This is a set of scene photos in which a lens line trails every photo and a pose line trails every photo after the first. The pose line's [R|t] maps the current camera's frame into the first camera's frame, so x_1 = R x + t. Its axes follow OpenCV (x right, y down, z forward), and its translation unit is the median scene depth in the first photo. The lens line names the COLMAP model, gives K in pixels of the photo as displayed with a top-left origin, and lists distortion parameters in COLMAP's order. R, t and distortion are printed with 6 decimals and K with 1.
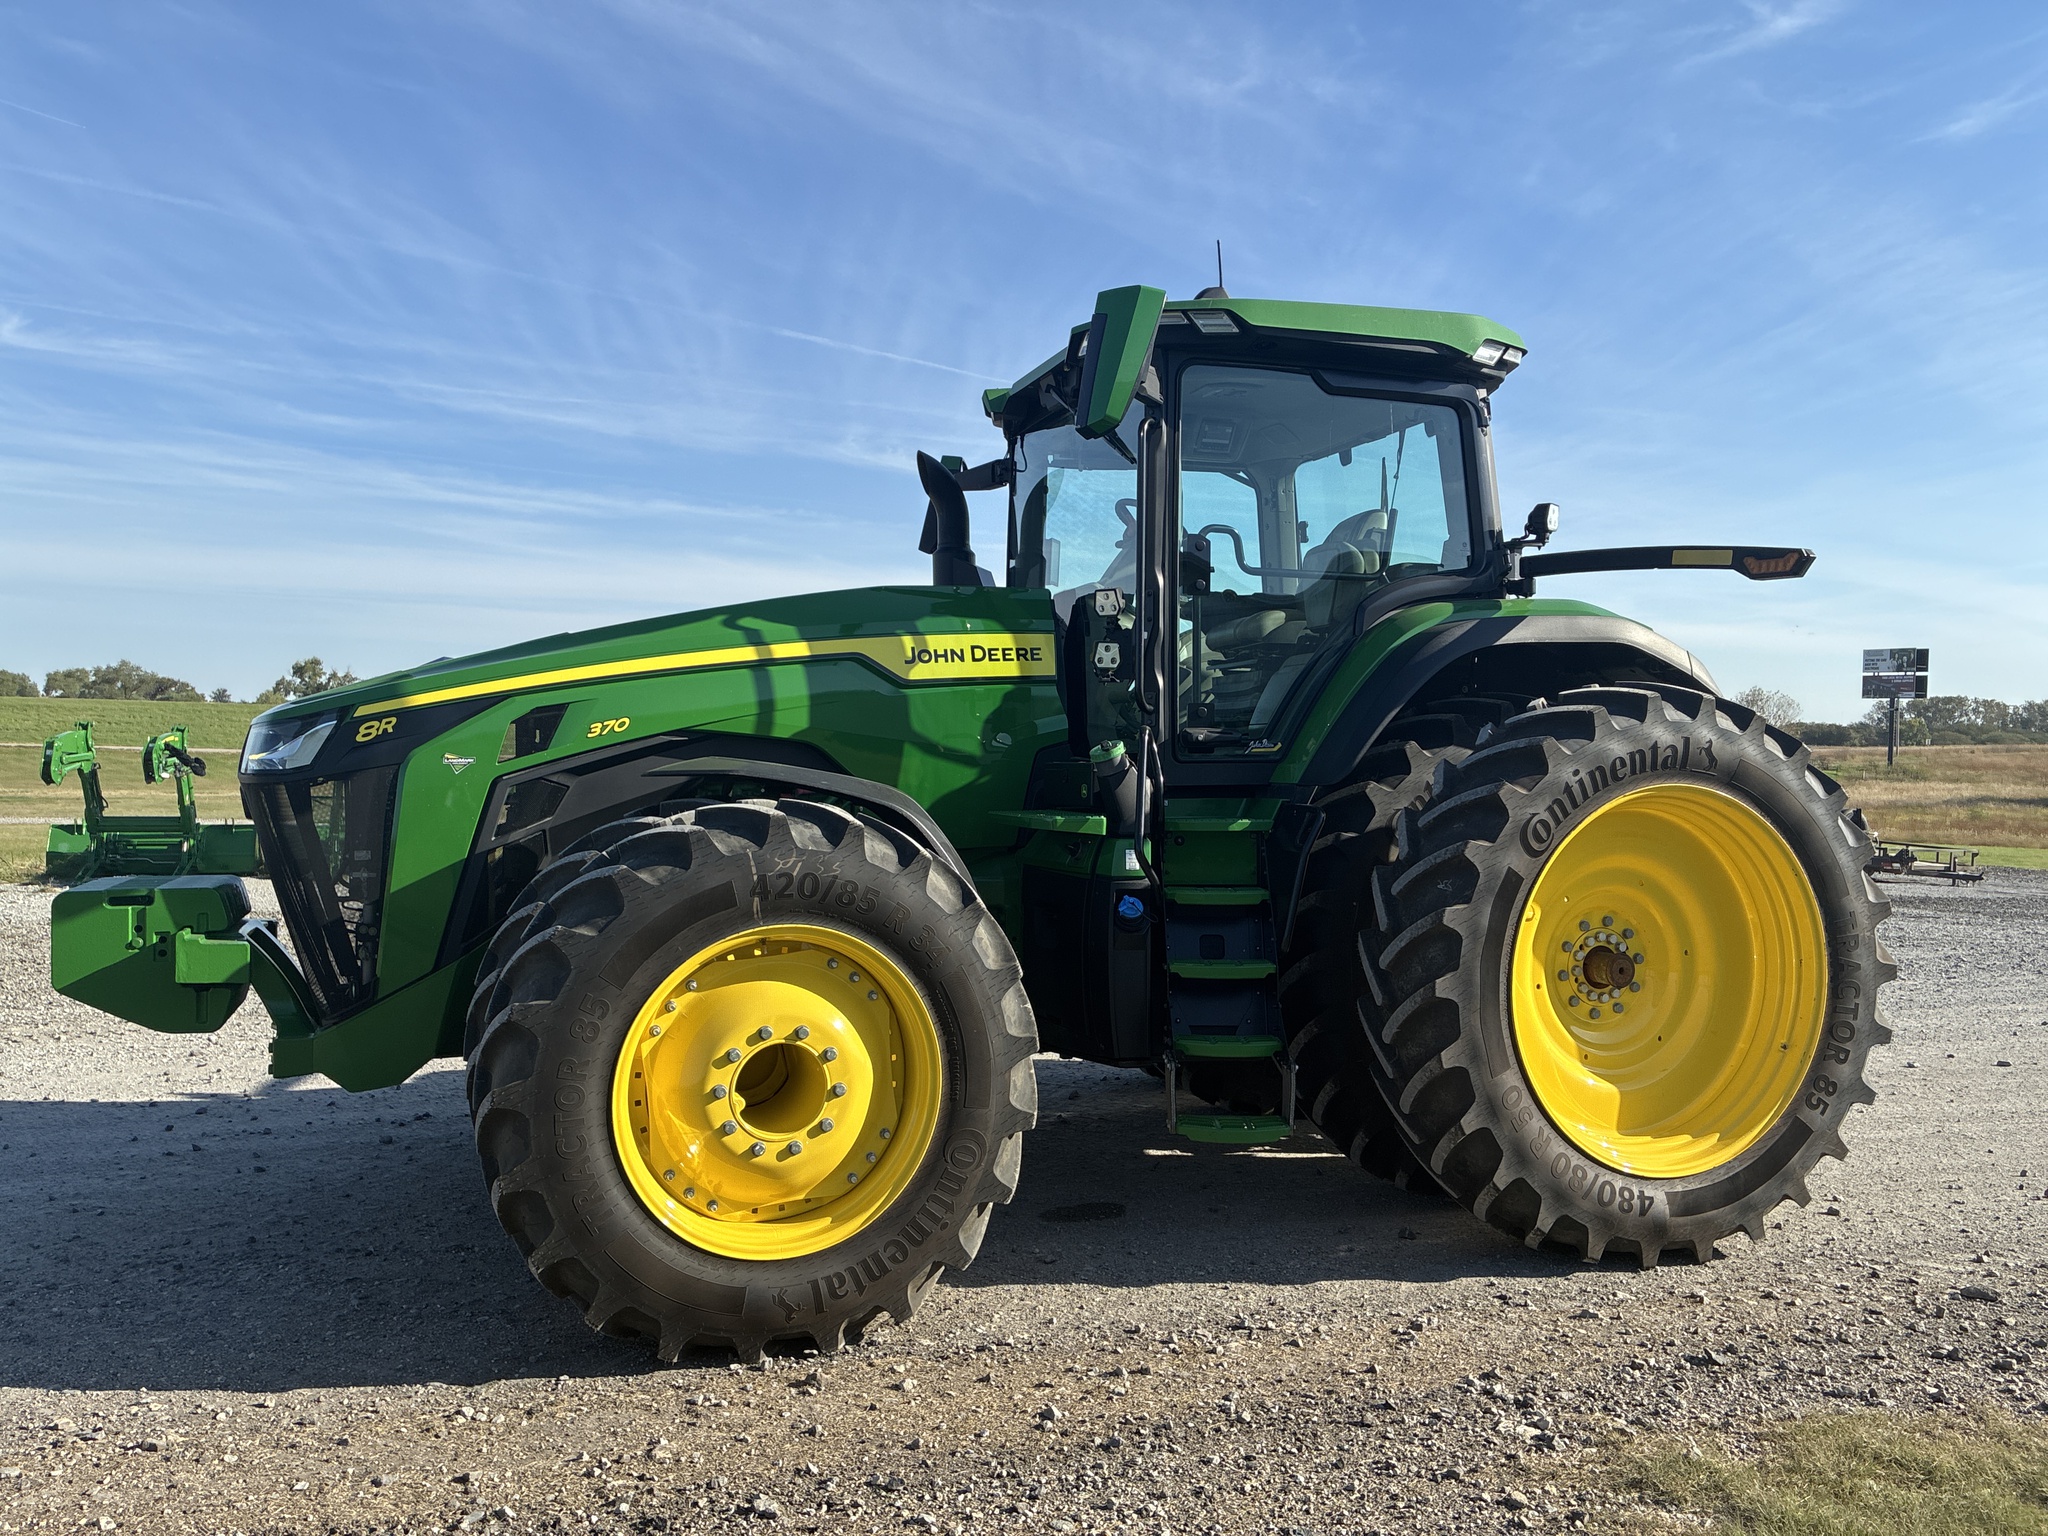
lens RADIAL K [[1555.2, 0, 1005.5], [0, 1555.2, 762.5], [0, 0, 1]] dist [0.038554, -0.029861]
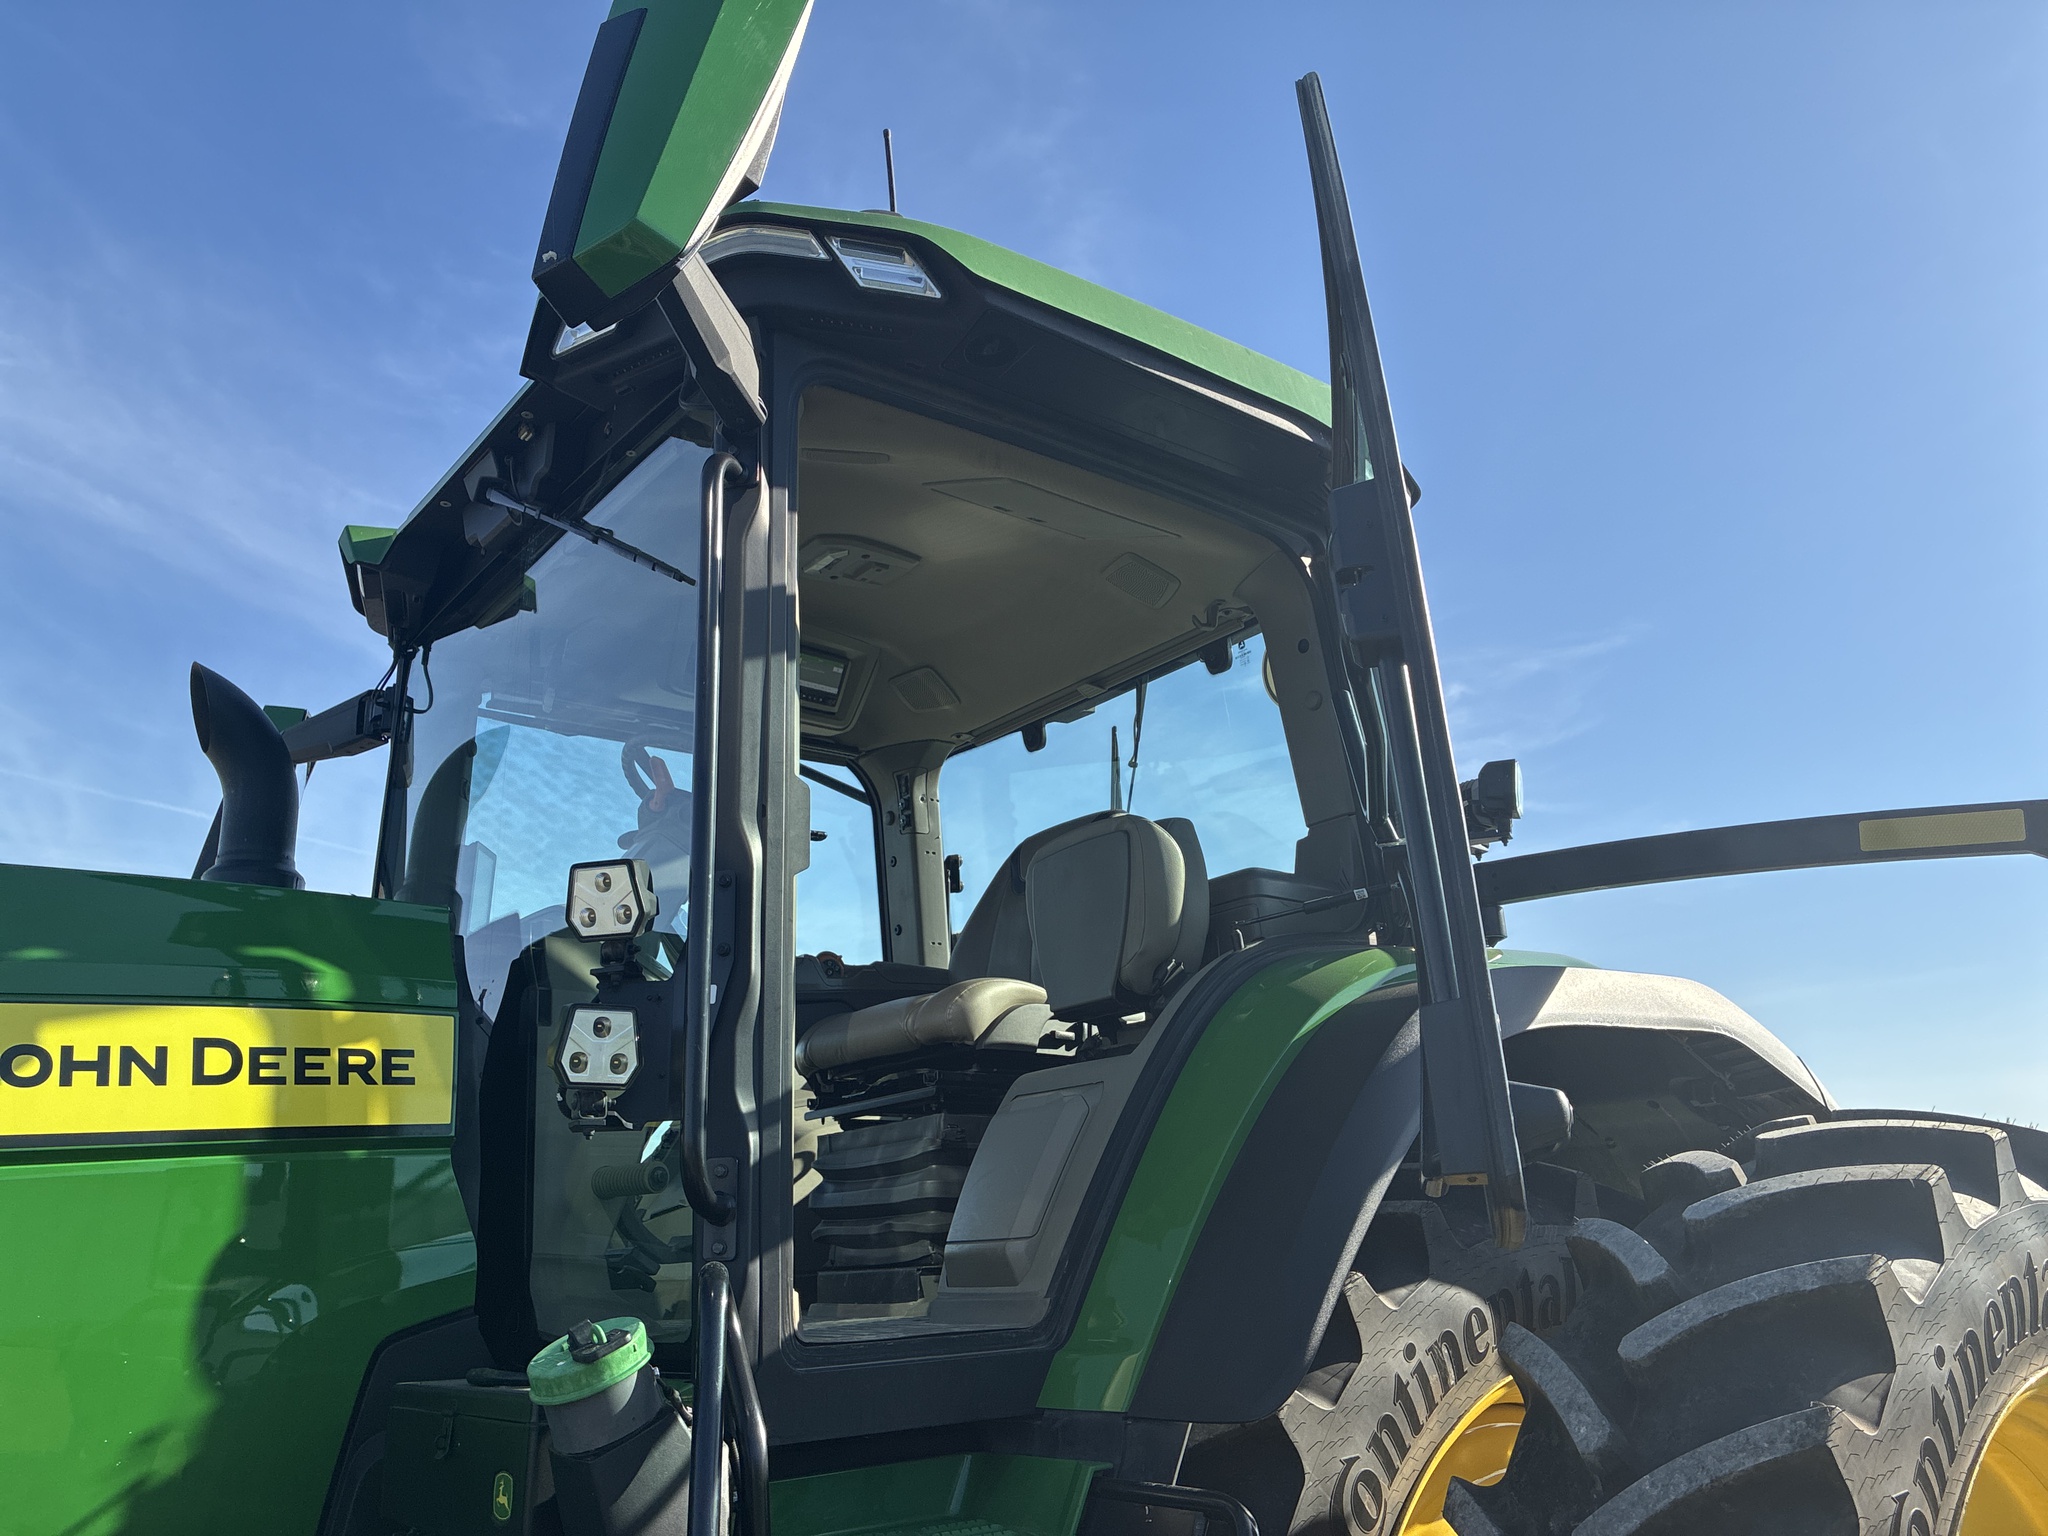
lens RADIAL K [[1555.2, 0, 1012.9], [0, 1555.2, 749.2], [0, 0, 1]] dist [0.038554, -0.029861]
pose [[0.944882, 0.062975, 0.321298, 0.034010], [0.041936, 0.949967, -0.309523, -0.019515], [-0.324714, 0.305937, 0.894966, 0.595846]]
